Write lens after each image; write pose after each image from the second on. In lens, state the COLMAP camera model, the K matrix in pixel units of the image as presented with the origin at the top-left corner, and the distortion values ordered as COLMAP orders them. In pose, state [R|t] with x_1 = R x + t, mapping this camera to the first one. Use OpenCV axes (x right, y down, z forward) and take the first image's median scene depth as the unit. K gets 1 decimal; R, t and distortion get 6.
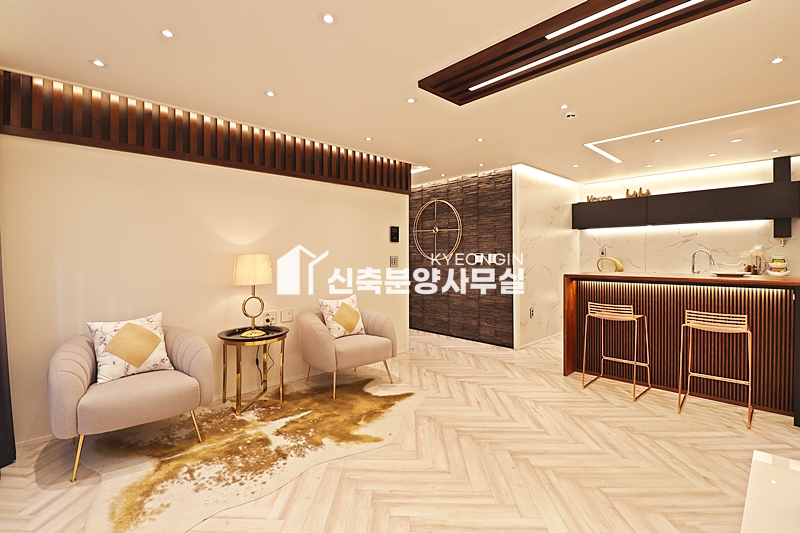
lens RADIAL K [[369.3, 0, 403.0], [0, 369.3, 259.5], [0, 0, 1]] dist [-0.002827, -0.010582]
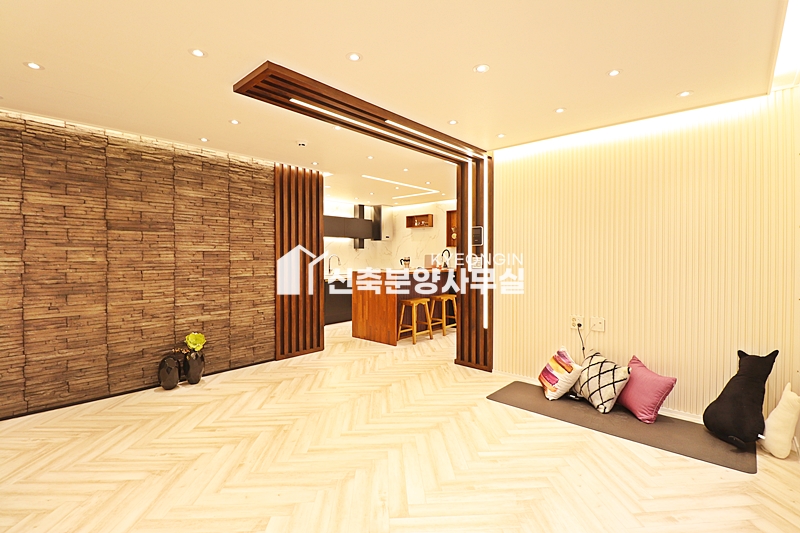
lens RADIAL K [[369.3, 0, 403.0], [0, 369.3, 259.5], [0, 0, 1]] dist [-0.002827, -0.010582]
pose [[-0.077520, -0.001421, 0.996990, -1.254890], [0.011956, 0.999926, 0.002354, -0.020320], [-0.996919, 0.012102, -0.077497, 1.495015]]
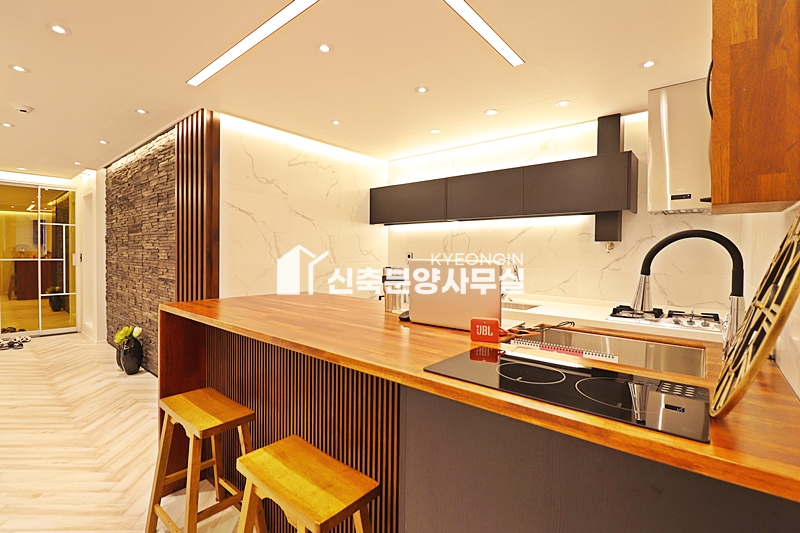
lens RADIAL K [[369.3, 0, 403.0], [0, 369.3, 259.5], [0, 0, 1]] dist [-0.002827, -0.010582]
pose [[0.993879, 0.020248, 0.108605, 0.997234], [-0.021002, 0.999763, 0.005803, -0.046391], [-0.108461, -0.008049, 0.994068, 0.643557]]
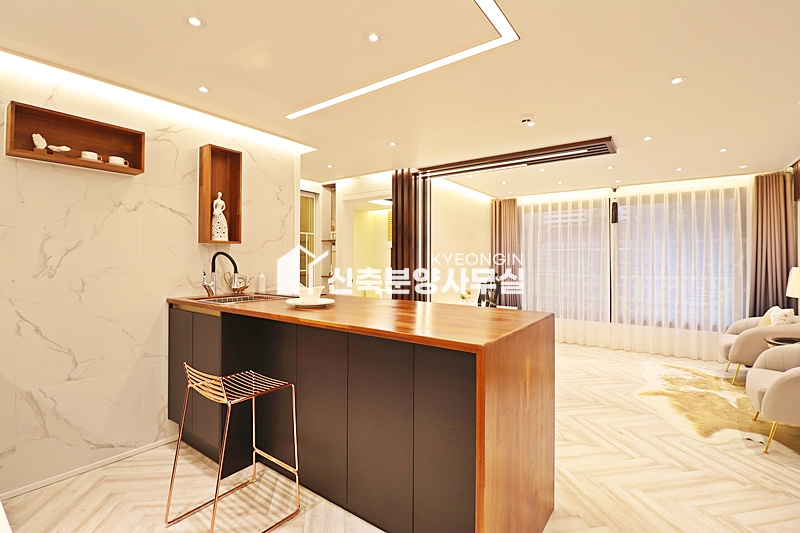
lens RADIAL K [[367.1, 0, 401.2], [0, 367.1, 258.9], [0, 0, 1]] dist [-0.001833, -0.012436]
pose [[-0.983285, 0.002613, -0.182054, 1.034392], [0.001474, 0.999979, 0.006389, -0.057532], [0.182067, 0.006014, -0.983268, 2.045212]]
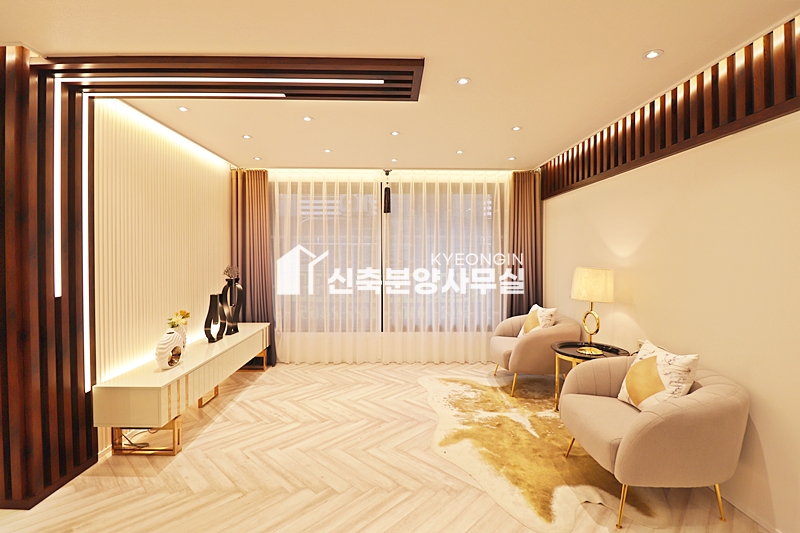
lens RADIAL K [[367.9, 0, 398.3], [0, 367.9, 257.8], [0, 0, 1]] dist [-0.000420, -0.000053]
pose [[-0.677291, 0.011751, -0.735621, 0.725829], [-0.004336, 0.999791, 0.019964, -0.067591], [0.735702, 0.016711, -0.677099, 1.468503]]
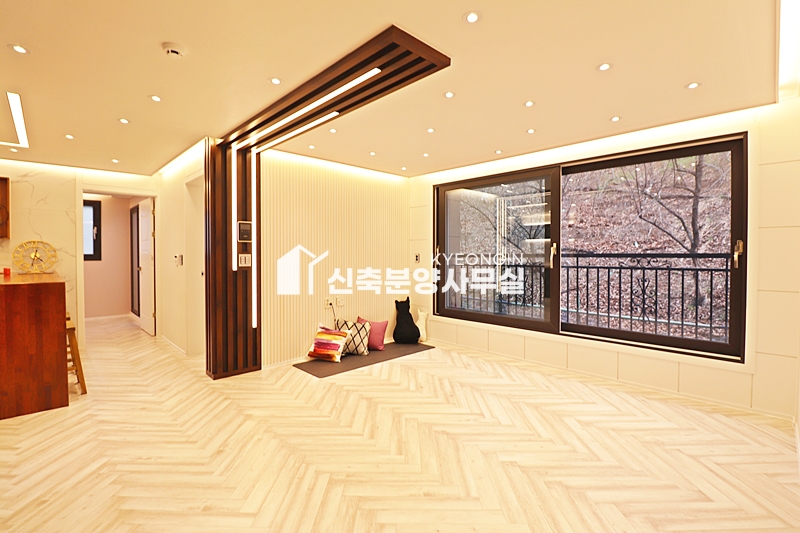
lens RADIAL K [[367.1, 0, 401.2], [0, 367.1, 258.9], [0, 0, 1]] dist [-0.001833, -0.012436]
pose [[-0.999894, 0.008711, -0.011650, -0.369177], [0.008406, 0.999626, 0.026037, -0.035699], [0.011872, 0.025936, -0.999593, 2.473832]]
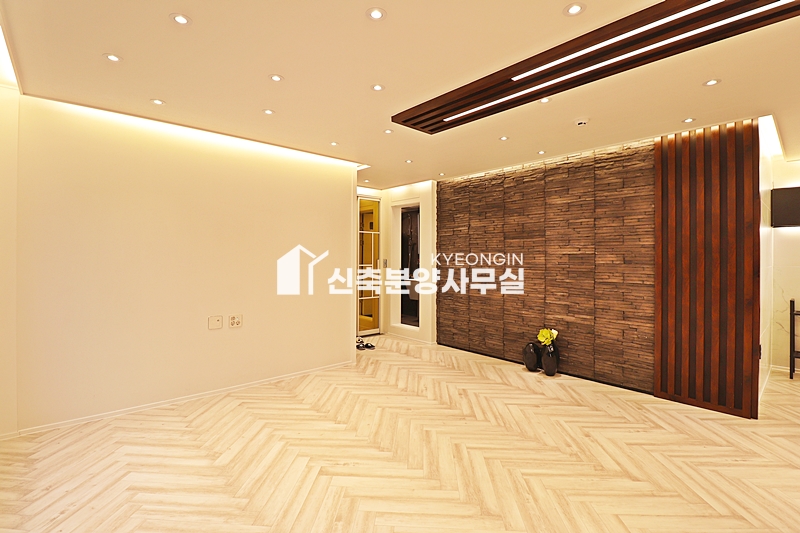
lens RADIAL K [[374.3, 0, 401.3], [0, 374.3, 257.4], [0, 0, 1]] dist [-0.000754, -0.012931]
pose [[0.999398, 0.014220, -0.031655, -0.416346], [-0.014581, 0.999831, -0.011192, -0.018268], [0.031490, 0.011647, 0.999436, 0.653032]]
